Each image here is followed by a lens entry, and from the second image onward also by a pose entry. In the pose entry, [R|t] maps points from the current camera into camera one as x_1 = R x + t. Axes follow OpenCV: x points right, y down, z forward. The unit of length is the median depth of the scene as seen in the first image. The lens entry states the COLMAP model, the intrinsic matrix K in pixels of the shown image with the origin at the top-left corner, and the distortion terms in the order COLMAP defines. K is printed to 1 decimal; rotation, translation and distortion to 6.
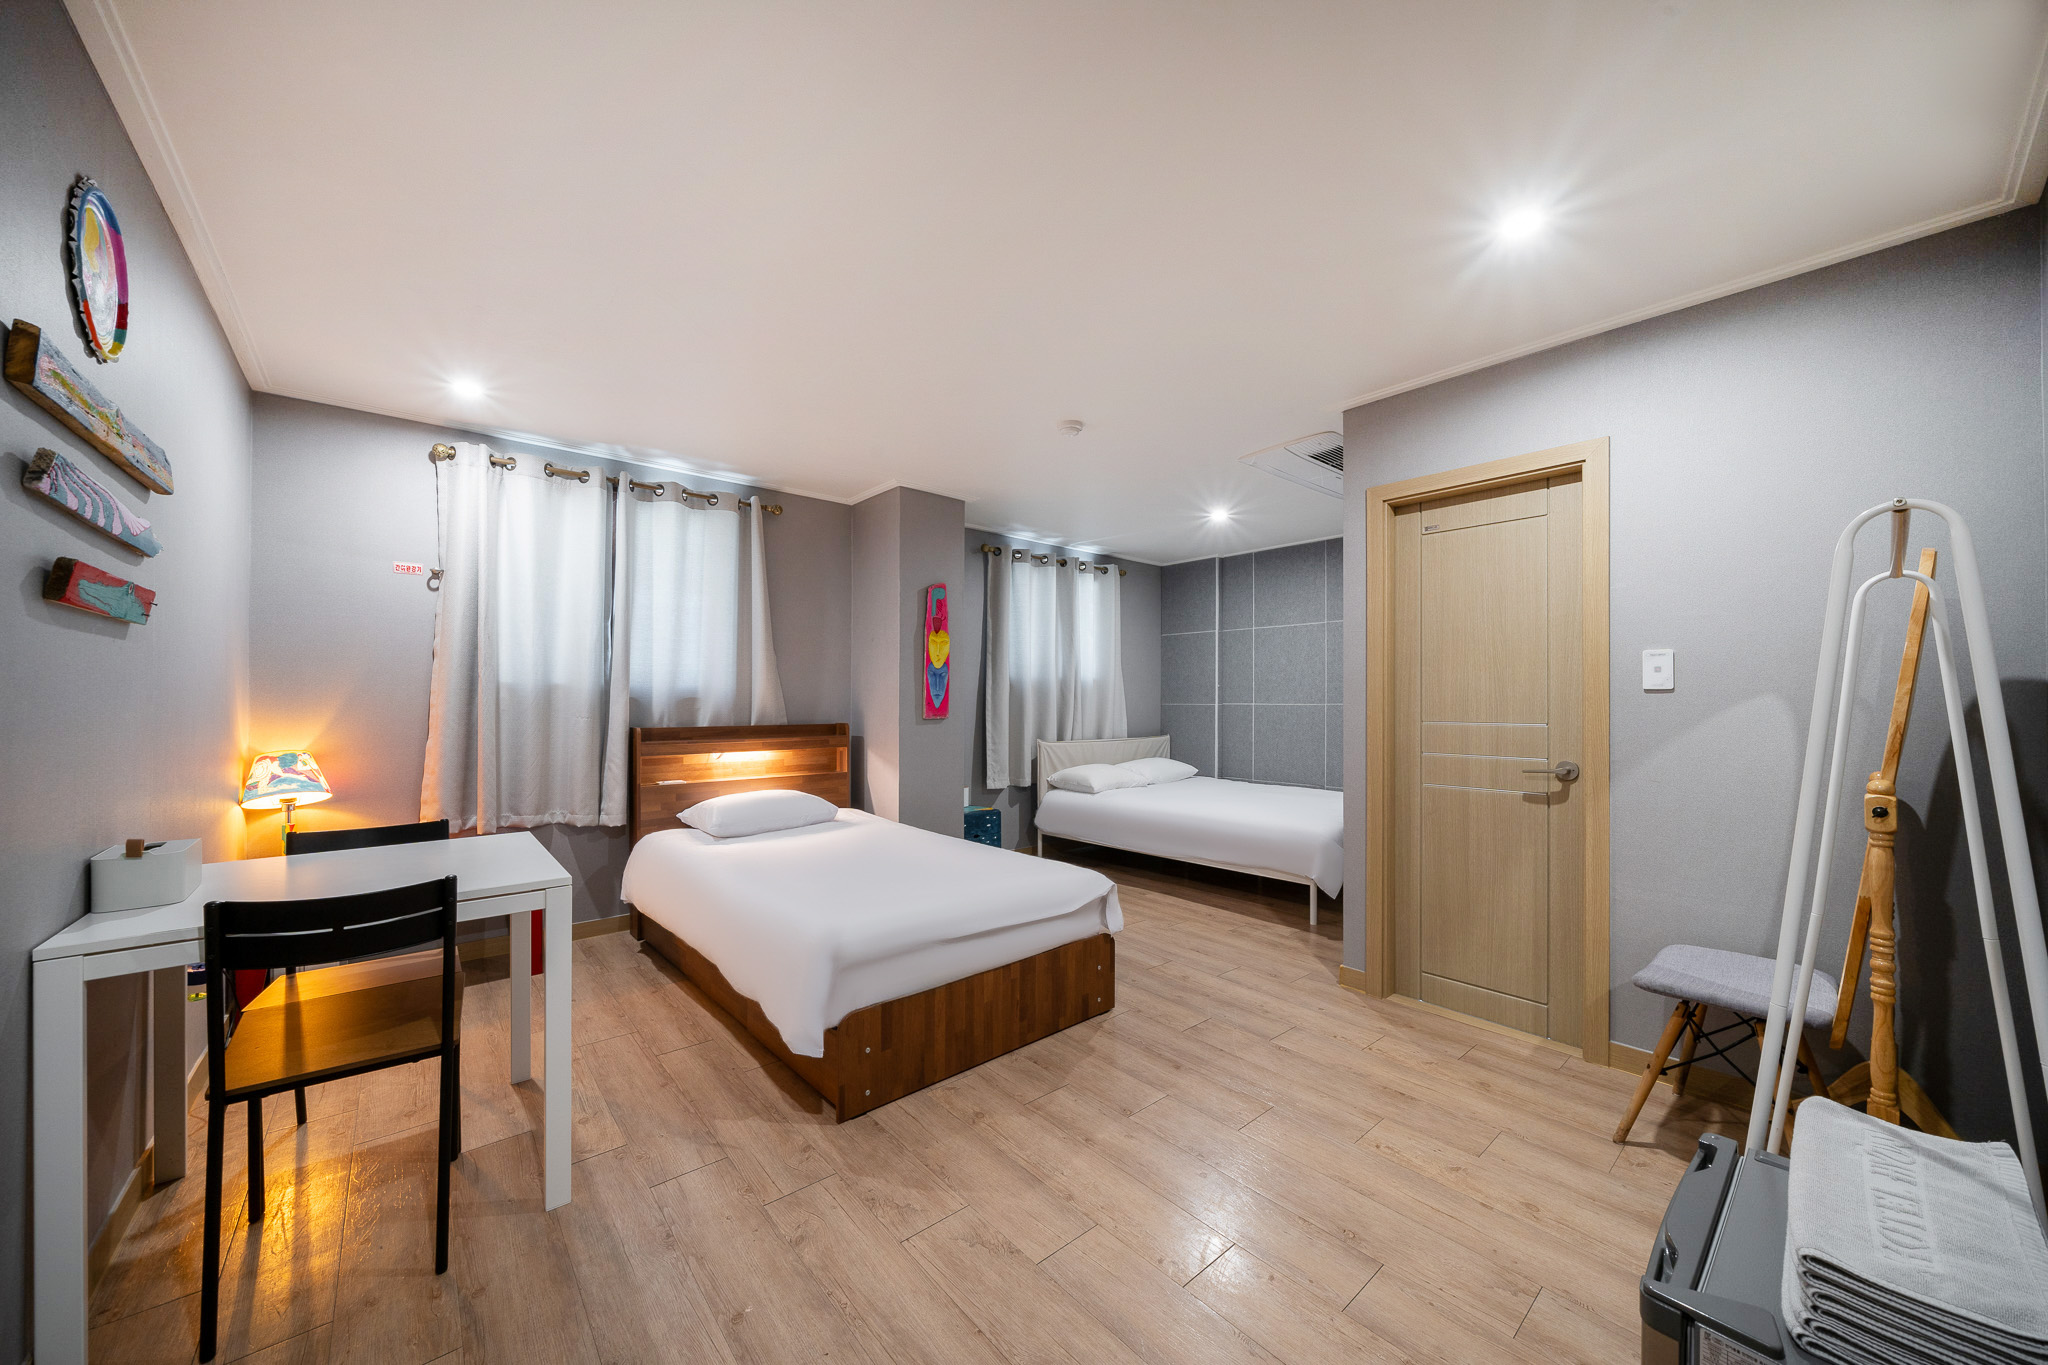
lens RADIAL K [[728.5, 0, 1023.6], [0, 728.5, 699.4], [0, 0, 1]] dist [-0.001890, -0.000117]
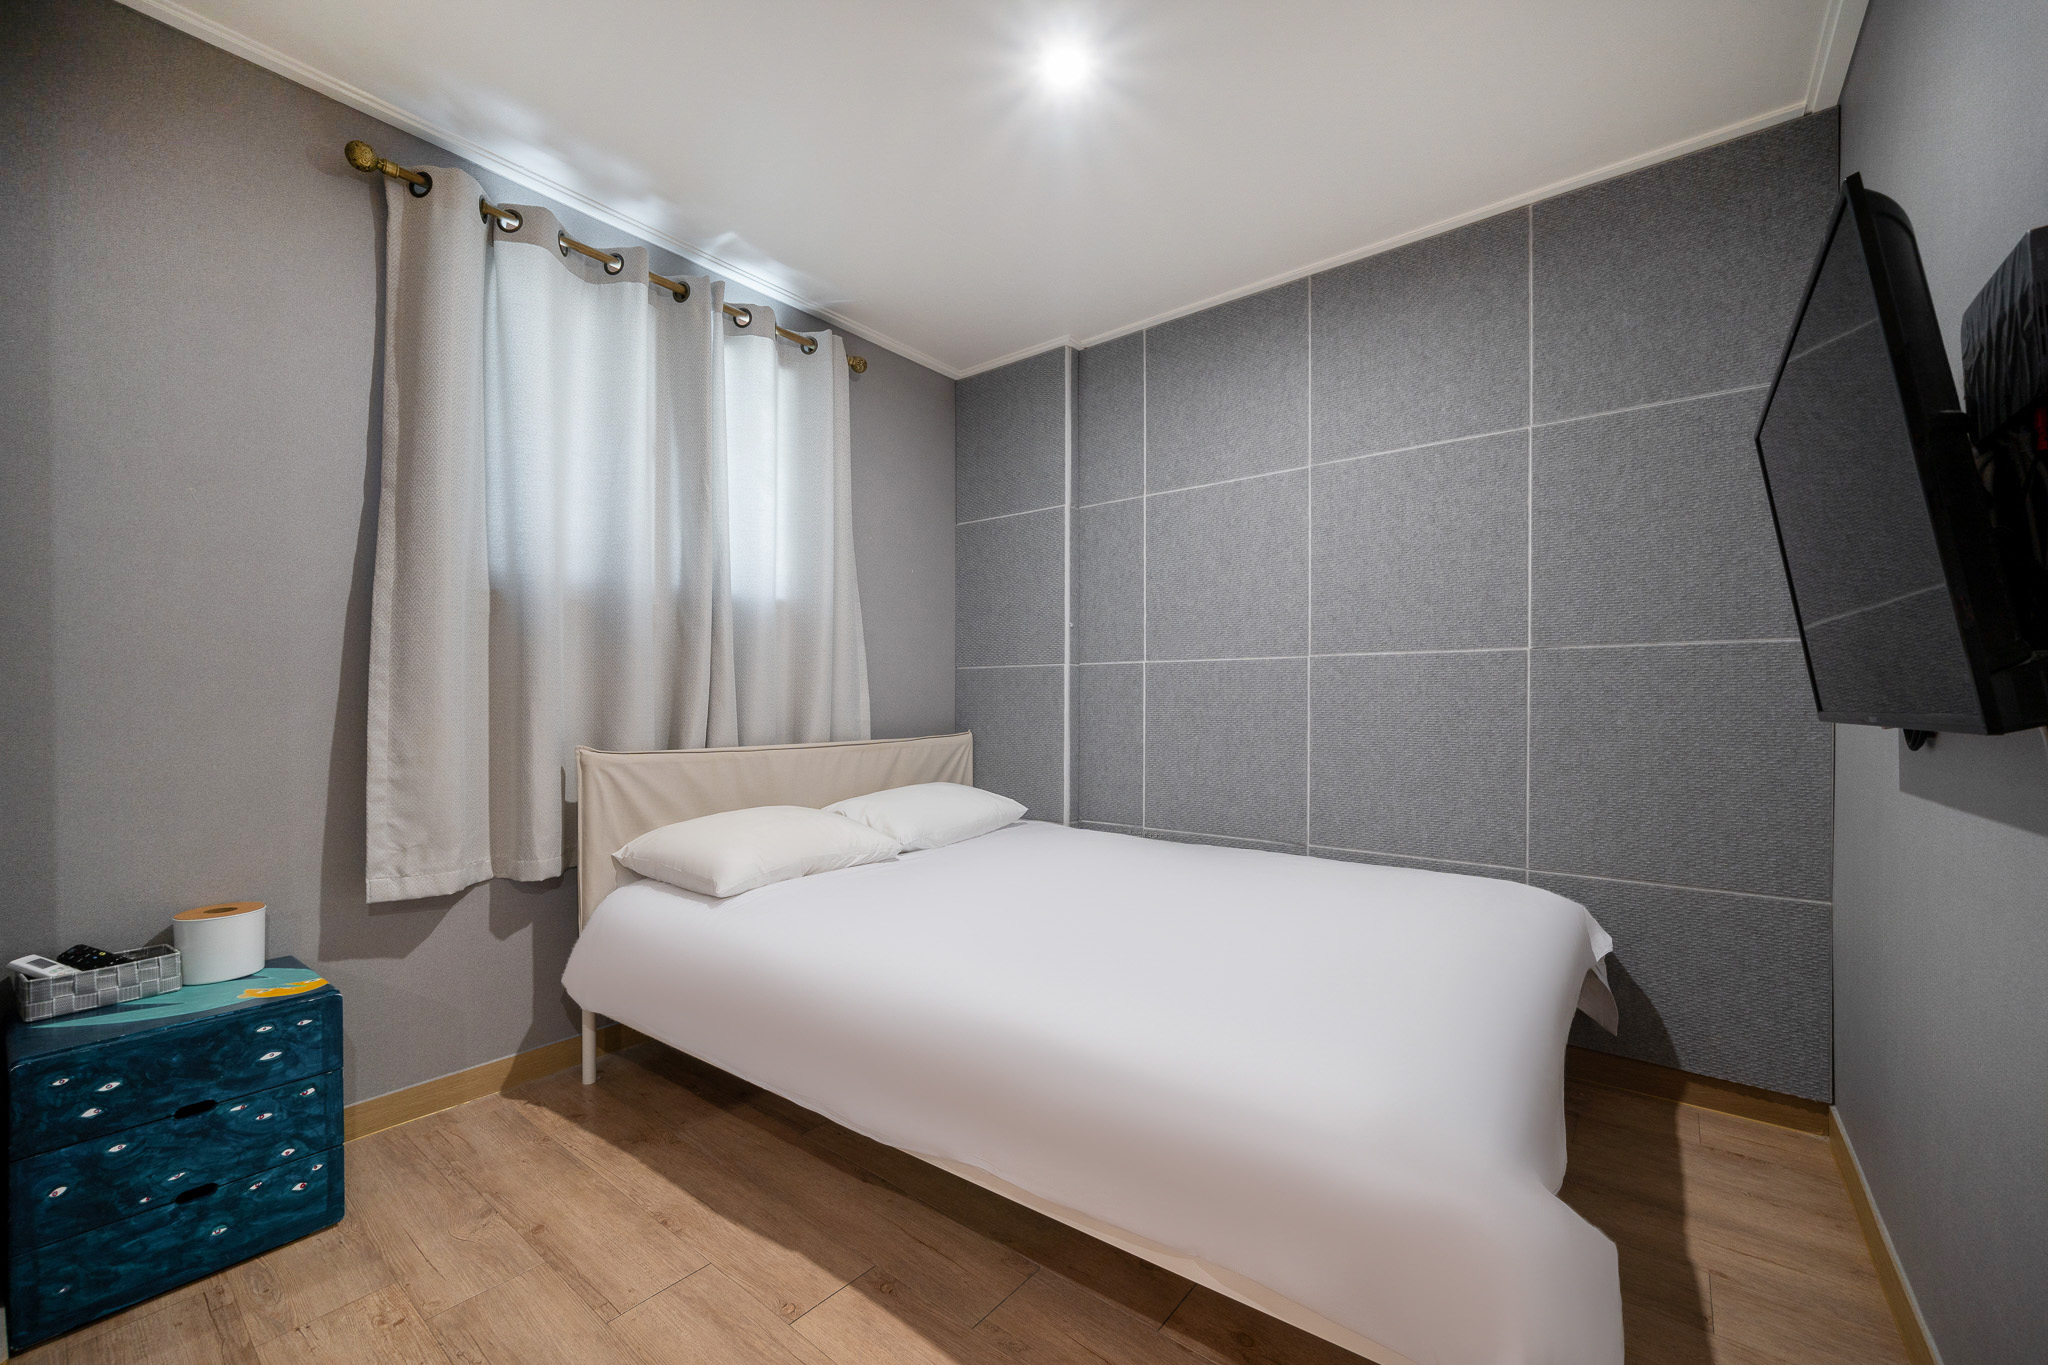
lens RADIAL K [[805.4, 0, 1021.1], [0, 805.4, 700.7], [0, 0, 1]] dist [0.000155, 0.000008]
pose [[0.982672, -0.003470, 0.185319, 0.160183], [0.002590, 0.999984, 0.004989, 0.030852], [-0.185334, -0.004423, 0.982666, 0.569376]]
